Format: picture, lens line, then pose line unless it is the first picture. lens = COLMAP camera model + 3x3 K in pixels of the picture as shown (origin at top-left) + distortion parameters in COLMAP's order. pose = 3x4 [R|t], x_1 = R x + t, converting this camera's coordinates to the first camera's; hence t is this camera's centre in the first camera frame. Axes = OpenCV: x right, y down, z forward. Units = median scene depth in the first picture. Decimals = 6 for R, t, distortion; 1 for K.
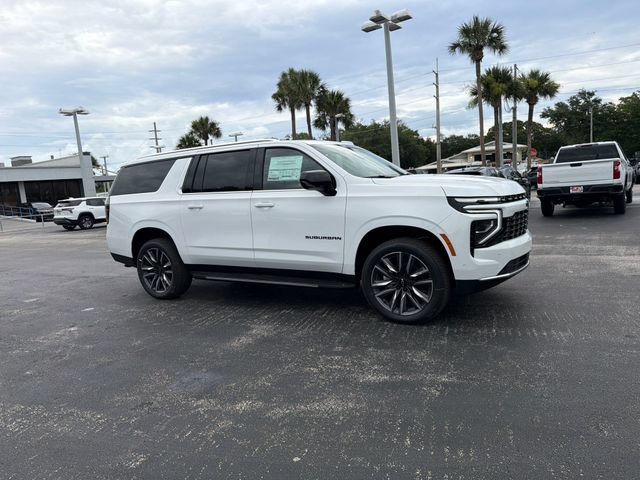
lens RADIAL K [[454.4, 0, 316.3], [0, 454.4, 242.7], [0, 0, 1]] dist [0.026932, -0.032194]
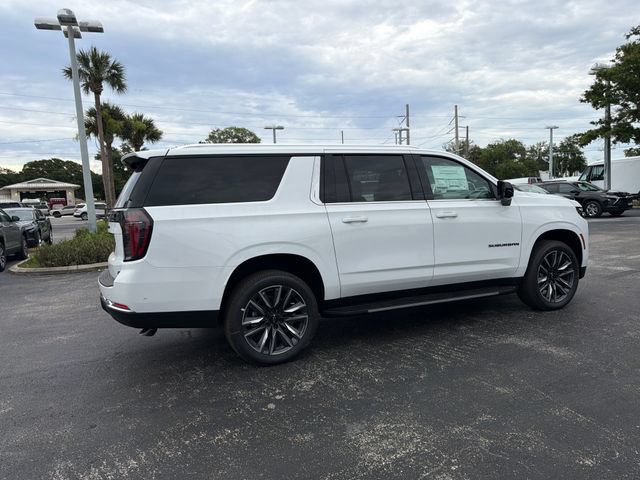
lens RADIAL K [[454.4, 0, 316.0], [0, 454.4, 236.0], [0, 0, 1]] dist [0.026932, -0.032194]
pose [[0.565874, -0.019453, 0.824262, -0.889859], [0.107323, 0.992954, -0.050245, -0.020288], [-0.817477, 0.116895, 0.563975, 0.604625]]
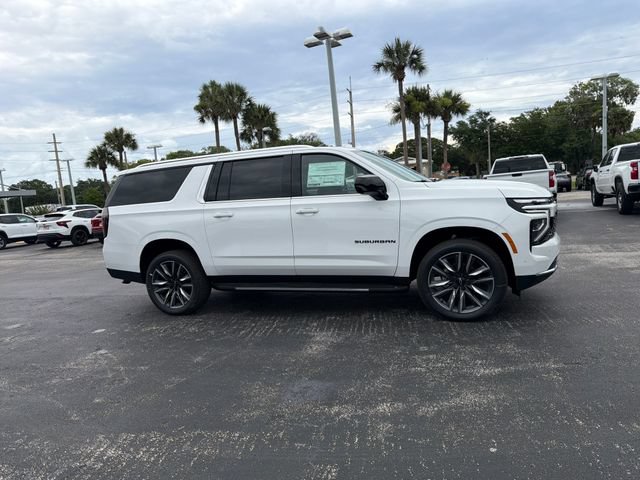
lens RADIAL K [[454.4, 0, 315.9], [0, 454.4, 242.7], [0, 0, 1]] dist [0.026932, -0.032194]
pose [[0.981953, -0.030193, 0.186699, -0.243754], [0.035799, 0.999002, -0.026727, 0.010947], [-0.185705, 0.032928, 0.982054, 0.024430]]
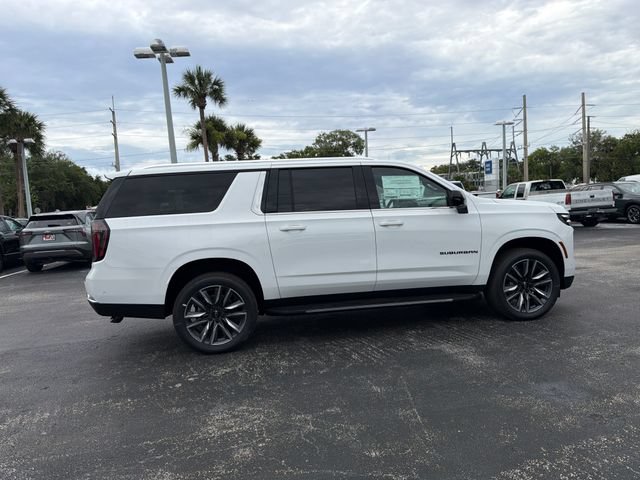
lens RADIAL K [[454.4, 0, 315.5], [0, 454.4, 238.7], [0, 0, 1]] dist [0.026932, -0.032194]
pose [[0.750570, -0.018727, 0.660525, -0.755248], [0.085612, 0.993929, -0.069103, 0.001309], [-0.655221, 0.108416, 0.747617, 0.334778]]
